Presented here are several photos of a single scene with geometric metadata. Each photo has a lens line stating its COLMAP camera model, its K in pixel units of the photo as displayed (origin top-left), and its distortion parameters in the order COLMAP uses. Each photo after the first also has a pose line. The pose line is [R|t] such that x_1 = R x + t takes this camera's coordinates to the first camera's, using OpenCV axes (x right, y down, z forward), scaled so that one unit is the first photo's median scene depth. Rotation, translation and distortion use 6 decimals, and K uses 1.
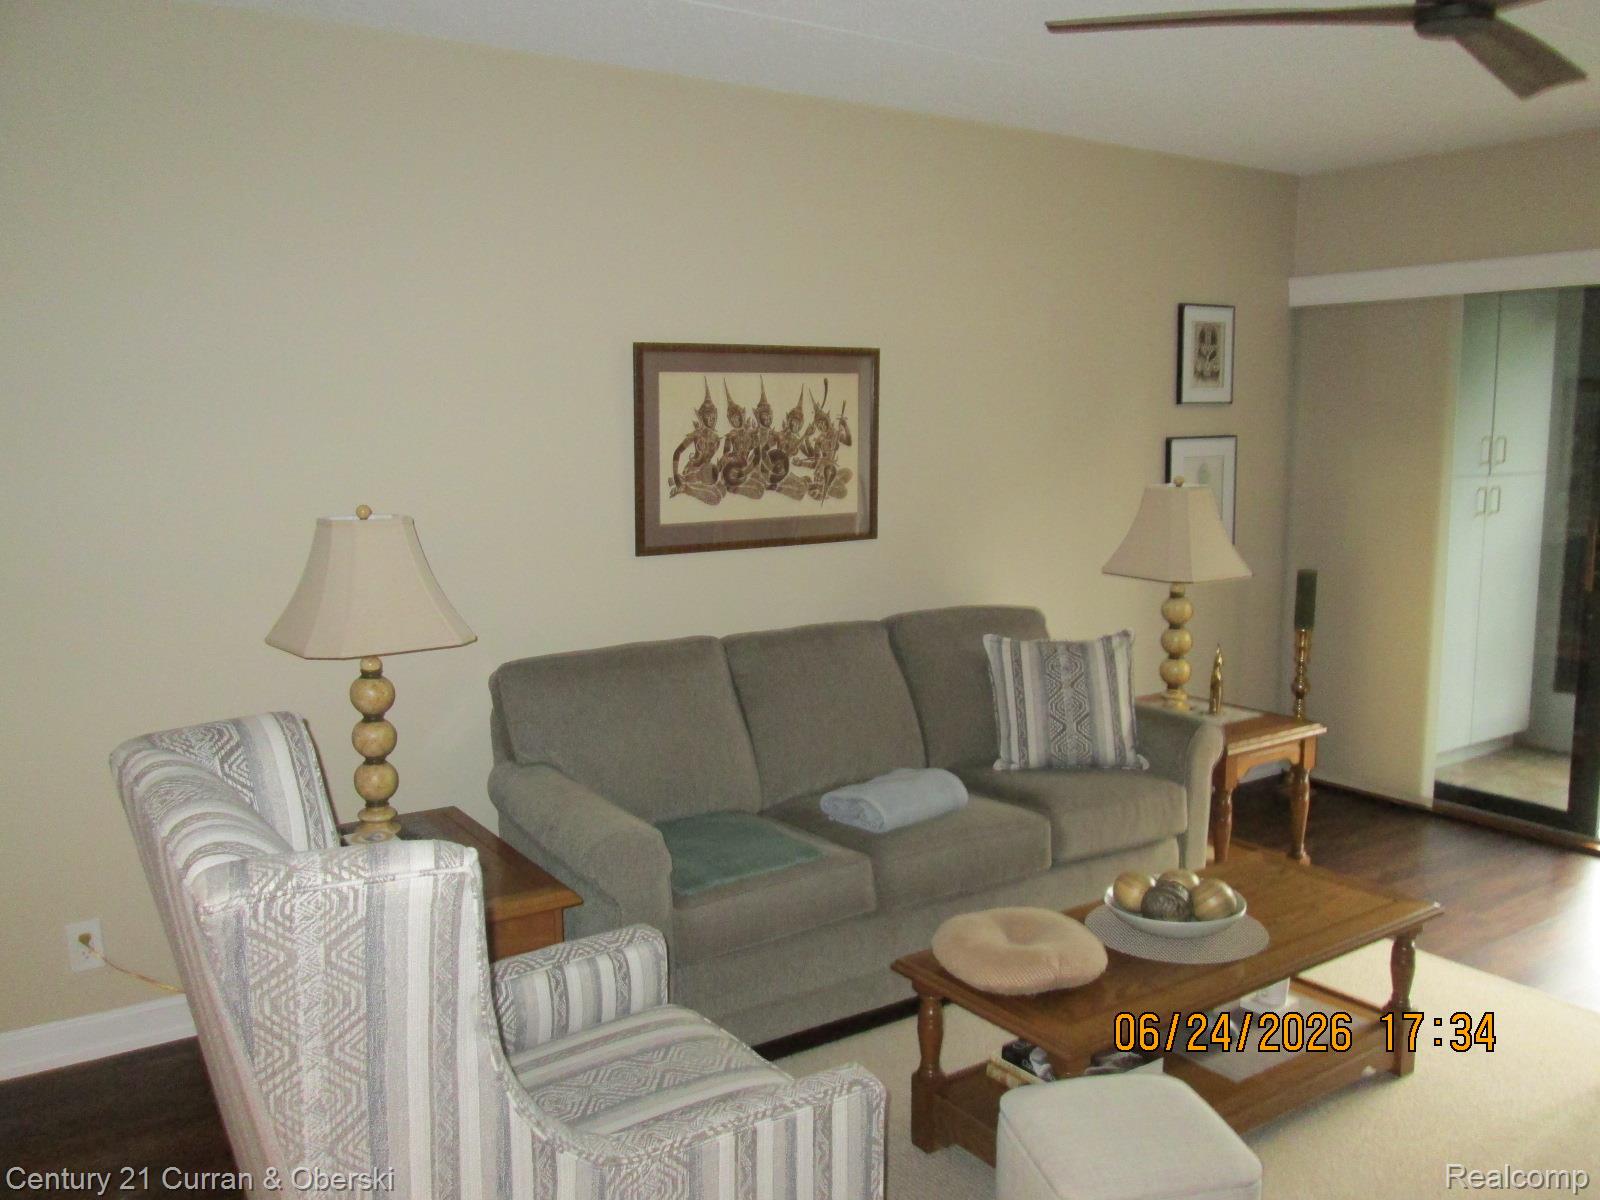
lens RADIAL K [[1317.7, 0, 800.0], [0, 1317.7, 600.0], [0, 0, 1]] dist [-0.058378, 0.025990]
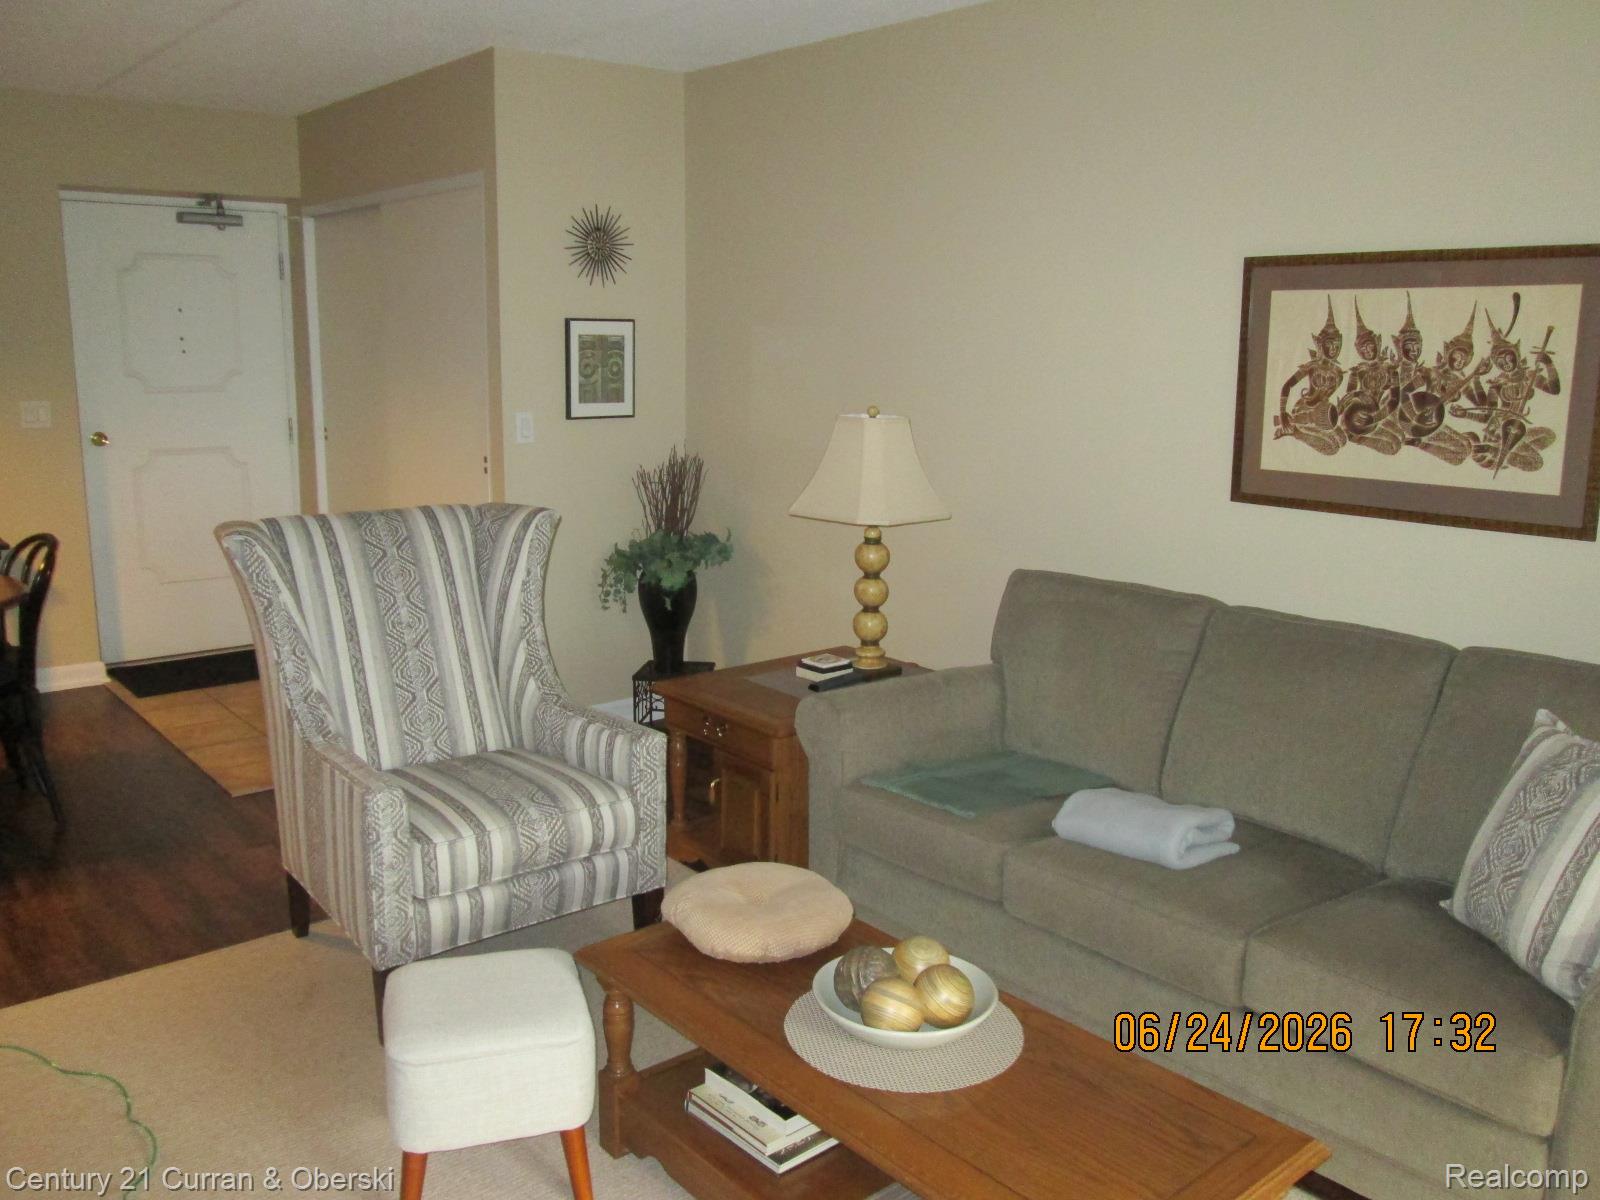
lens RADIAL K [[1317.7, 0, 800.0], [0, 1317.7, 600.0], [0, 0, 1]] dist [-0.058378, 0.025990]
pose [[0.104435, 0.201408, -0.973924, 0.705646], [-0.146320, 0.971734, 0.185265, -0.087323], [0.983709, 0.123156, 0.130953, 0.593775]]
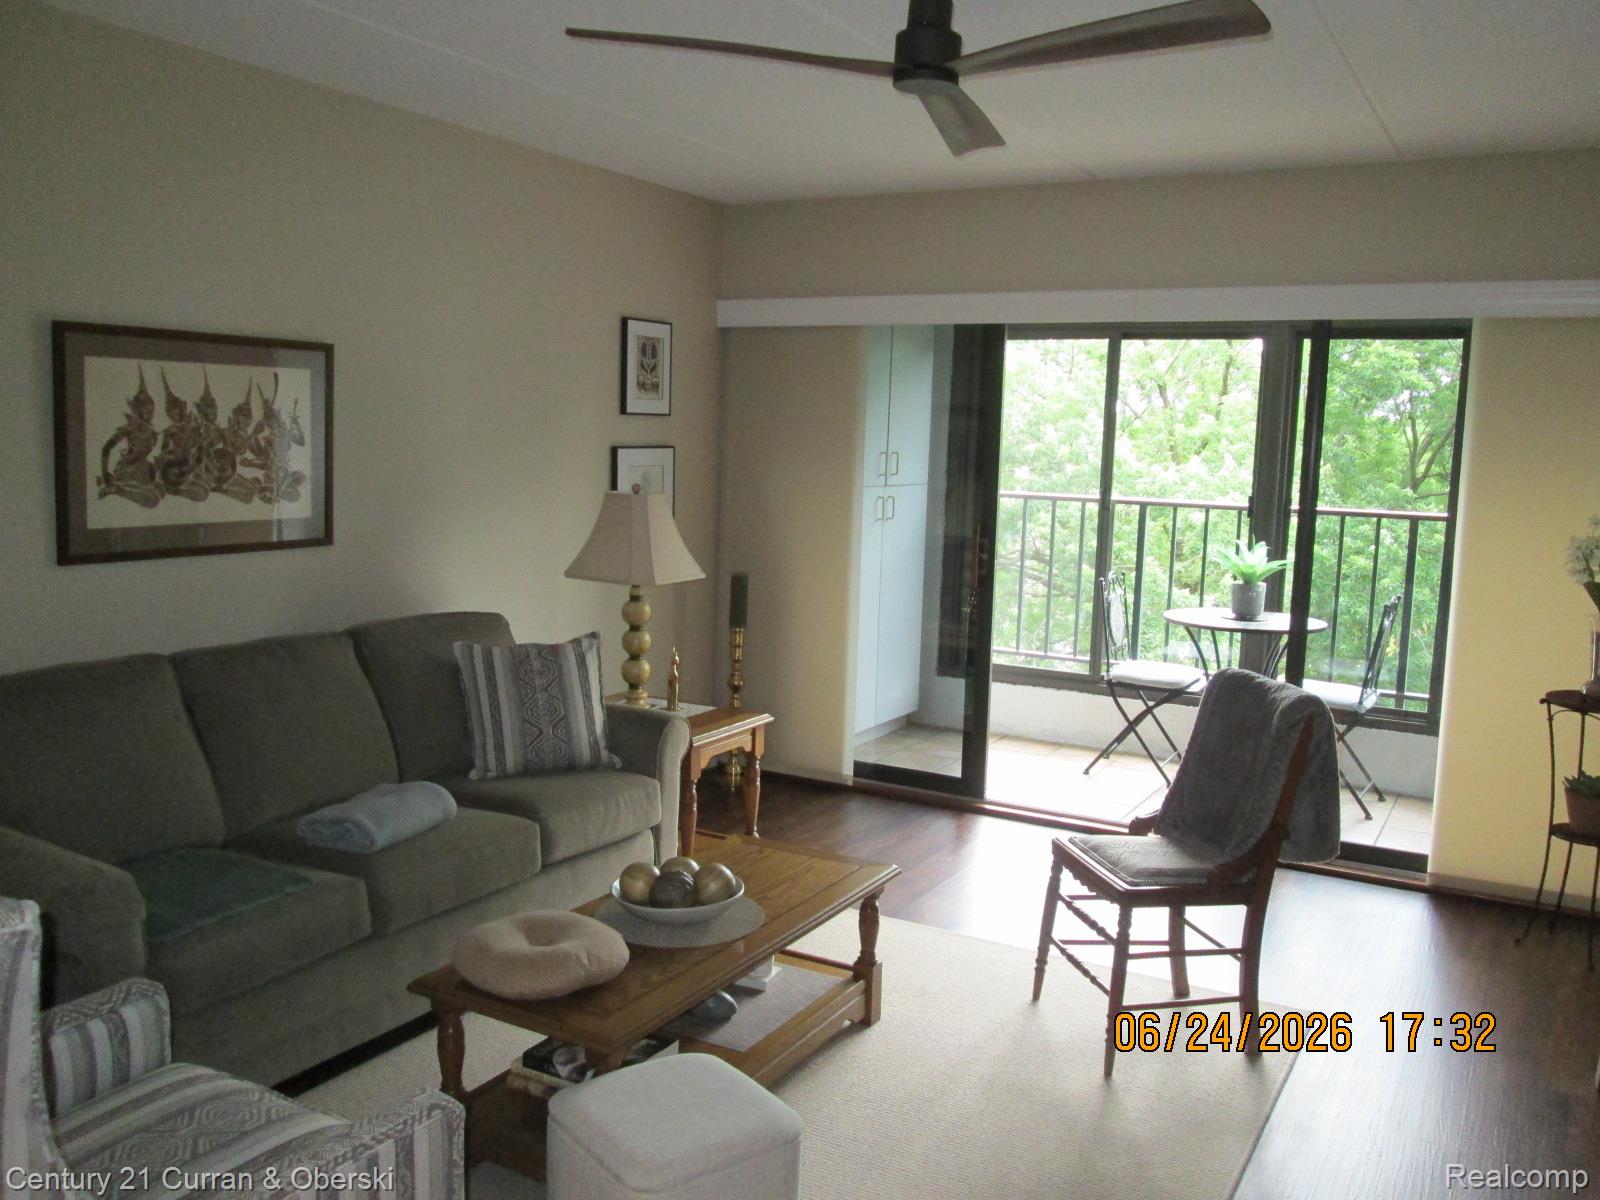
lens RADIAL K [[1317.7, 0, 800.0], [0, 1317.7, 600.0], [0, 0, 1]] dist [-0.058378, 0.025990]
pose [[0.896802, -0.022760, 0.441846, -0.062453], [0.026300, 0.999652, -0.001887, 0.004032], [-0.441650, 0.013313, 0.897089, 0.012398]]
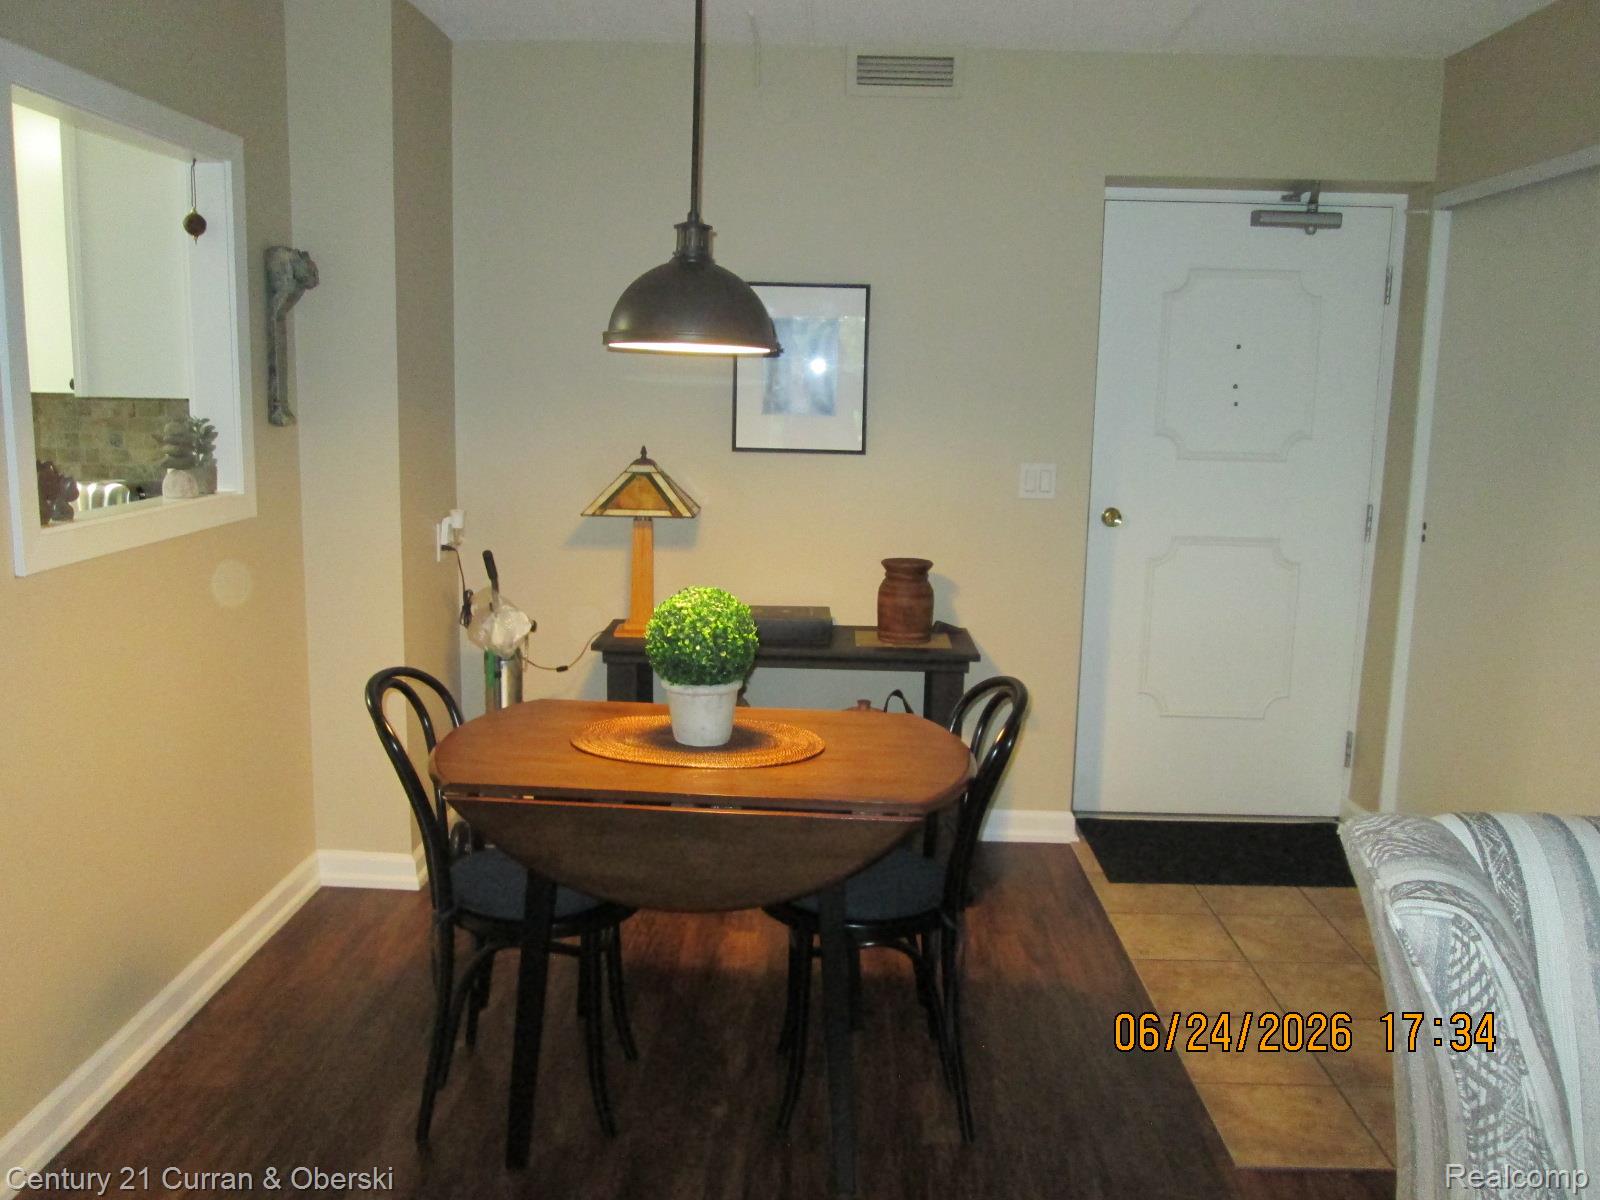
lens RADIAL K [[1317.6, 0, 800.0], [0, 1317.6, 600.0], [0, 0, 1]] dist [-0.016801, -0.007773]
pose [[-0.579623, 0.127725, -0.804813, 0.207957], [-0.128959, 0.960817, 0.245358, -0.047016], [0.804616, 0.246003, -0.540440, 0.388472]]
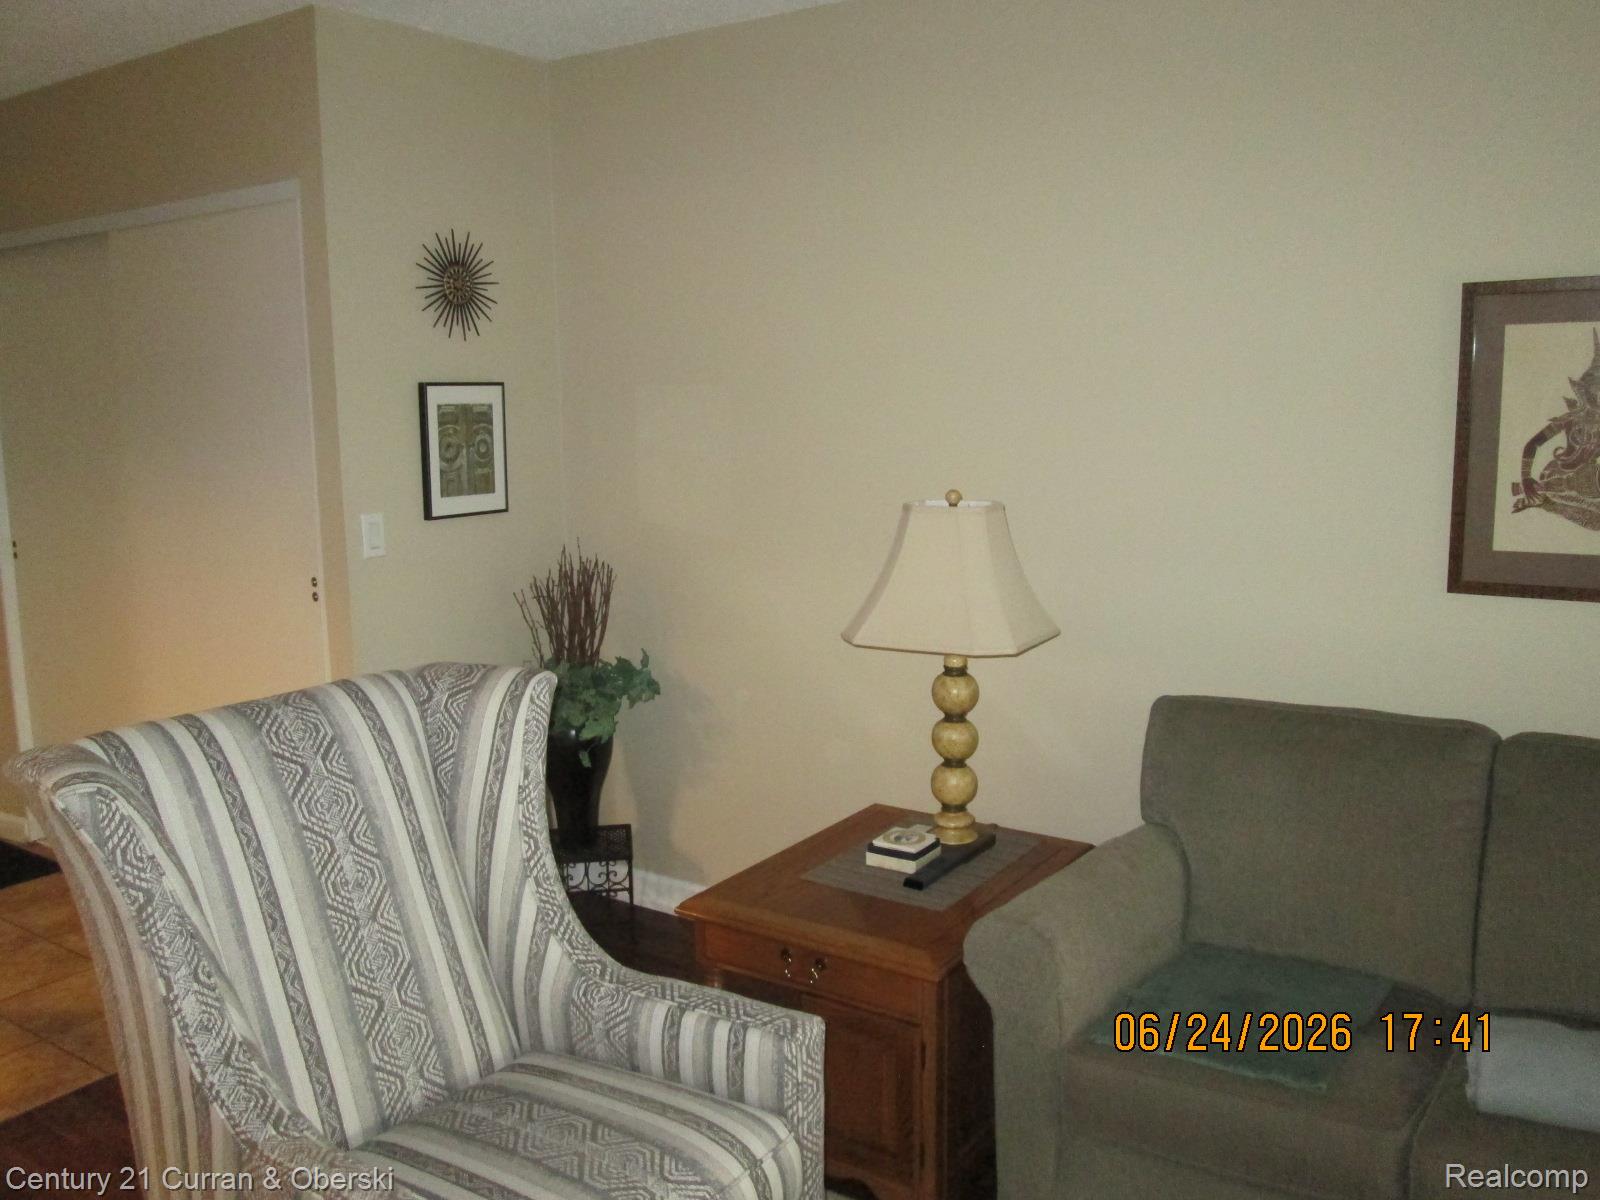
lens RADIAL K [[1317.7, 0, 800.0], [0, 1317.7, 600.0], [0, 0, 1]] dist [-0.058378, 0.025990]
pose [[0.372836, 0.142426, -0.916901, 0.373022], [-0.112918, 0.987770, 0.107519, -0.062892], [0.921001, 0.063447, 0.384359, 0.410887]]
